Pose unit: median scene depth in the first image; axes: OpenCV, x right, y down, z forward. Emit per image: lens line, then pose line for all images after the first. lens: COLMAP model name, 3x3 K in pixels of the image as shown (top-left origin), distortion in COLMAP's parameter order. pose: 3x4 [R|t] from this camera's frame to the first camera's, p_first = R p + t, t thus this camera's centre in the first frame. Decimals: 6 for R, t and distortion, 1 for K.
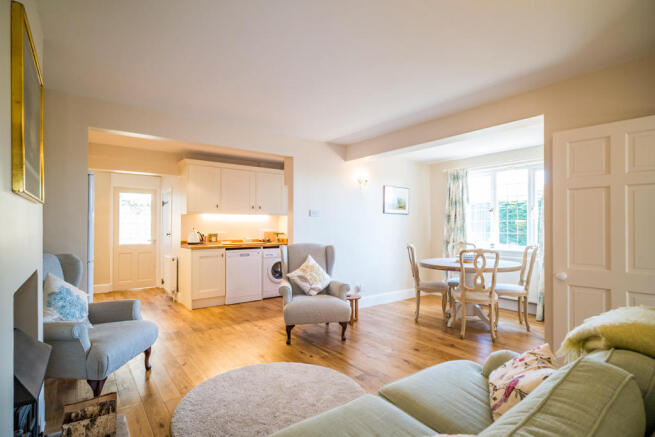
lens RADIAL K [[330.6, 0, 327.1], [0, 330.6, 221.9], [0, 0, 1]] dist [-0.002941, 0.001127]
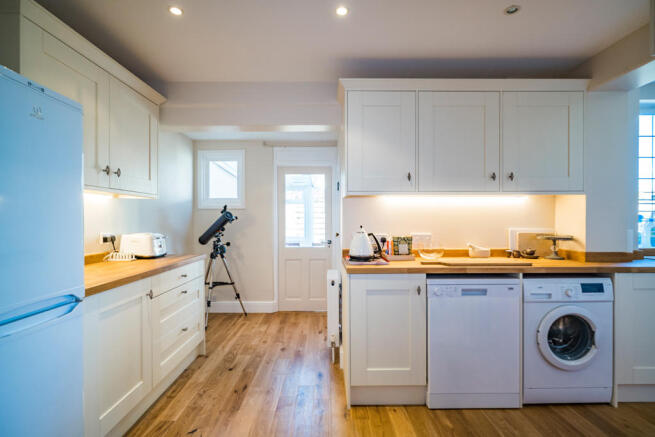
lens RADIAL K [[330.6, 0, 327.1], [0, 330.6, 221.9], [0, 0, 1]] dist [-0.002941, 0.001127]
pose [[0.801185, -0.001608, -0.598415, -0.149659], [0.011206, 0.999861, 0.012317, 0.007223], [0.598312, -0.016574, 0.801091, 0.561997]]
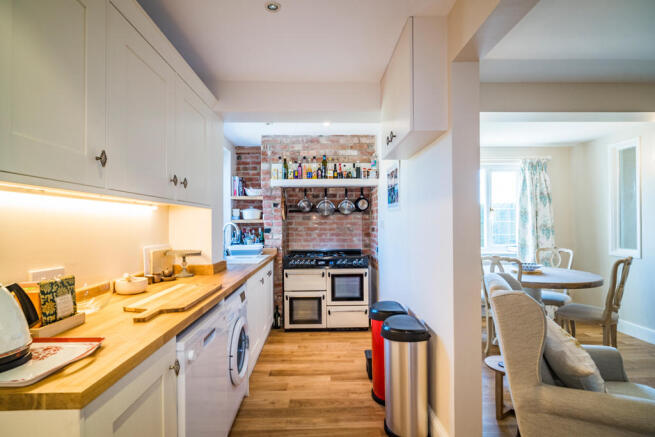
lens RADIAL K [[330.6, 0, 327.1], [0, 330.6, 221.9], [0, 0, 1]] dist [-0.002941, 0.001127]
pose [[0.583596, -0.000922, 0.812044, -0.421841], [-0.000638, 0.999999, 0.001594, -0.003780], [-0.812044, -0.001448, 0.583595, 0.729388]]
